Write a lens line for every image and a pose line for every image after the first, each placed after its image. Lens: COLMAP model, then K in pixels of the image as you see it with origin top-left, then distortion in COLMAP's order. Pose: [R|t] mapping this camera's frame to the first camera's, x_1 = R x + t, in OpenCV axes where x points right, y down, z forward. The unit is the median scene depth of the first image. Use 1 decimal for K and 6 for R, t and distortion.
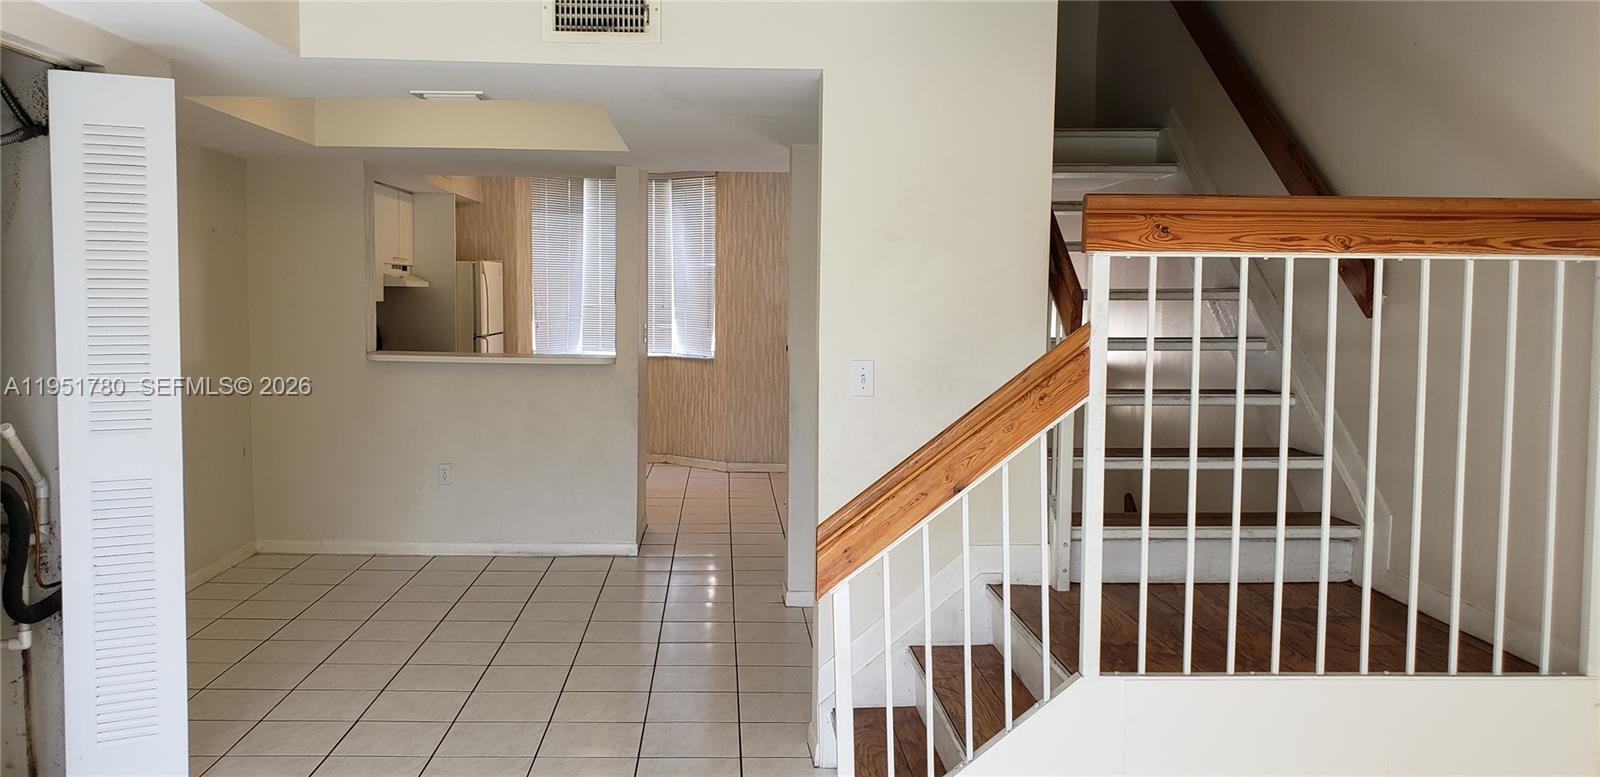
lens RADIAL K [[1251.1, 0, 799.9], [0, 1251.1, 386.4], [0, 0, 1]] dist [0.012637, 0.007368]
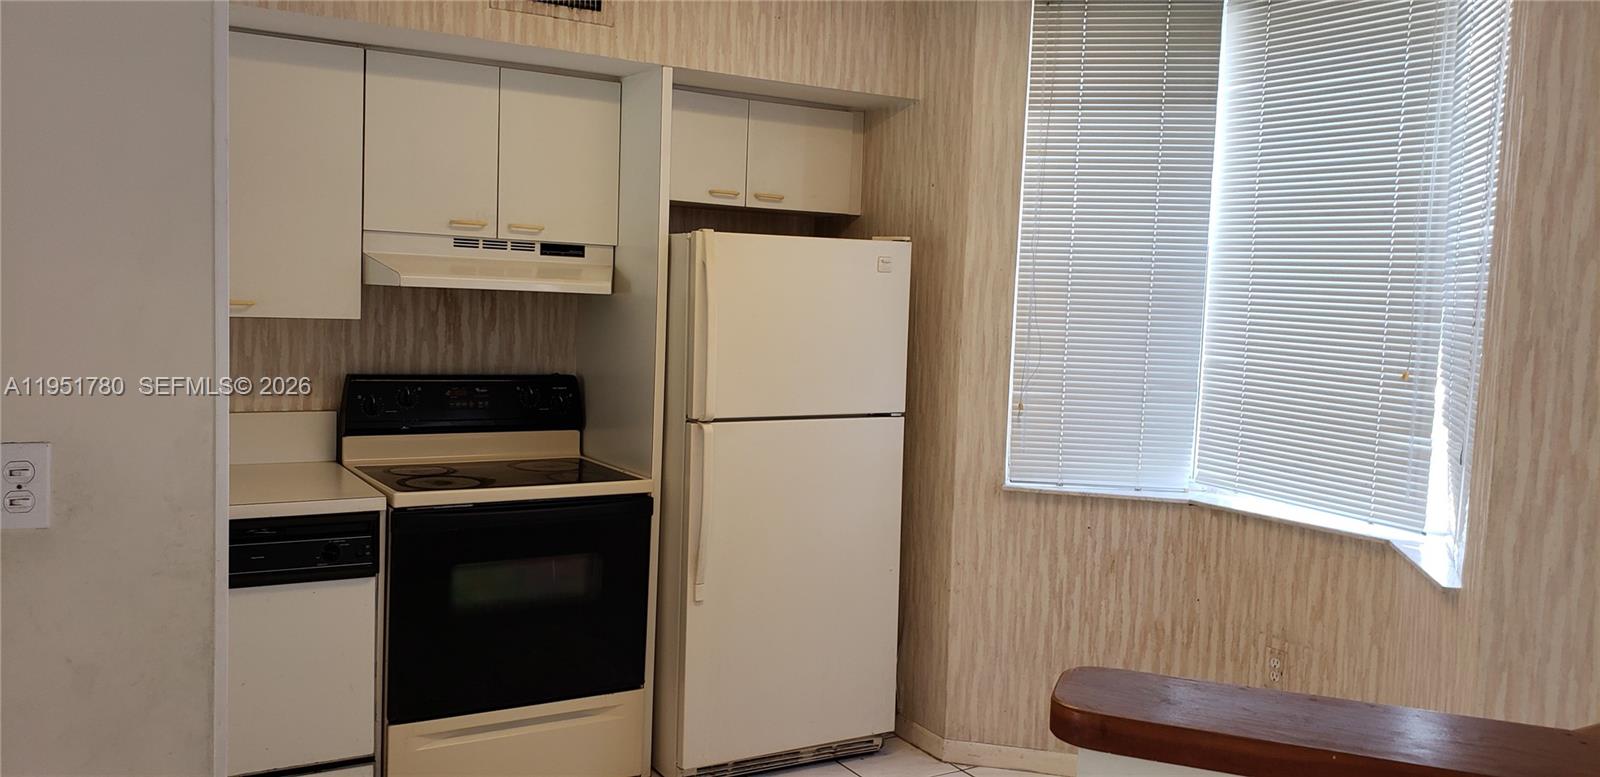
lens RADIAL K [[1251.1, 0, 801.3], [0, 1251.1, 393.7], [0, 0, 1]] dist [0.012637, 0.007368]
pose [[0.463382, 0.076371, -0.882861, 0.097680], [-0.097479, 0.994626, 0.034876, -0.059225], [0.880781, 0.069899, 0.468337, 0.762181]]
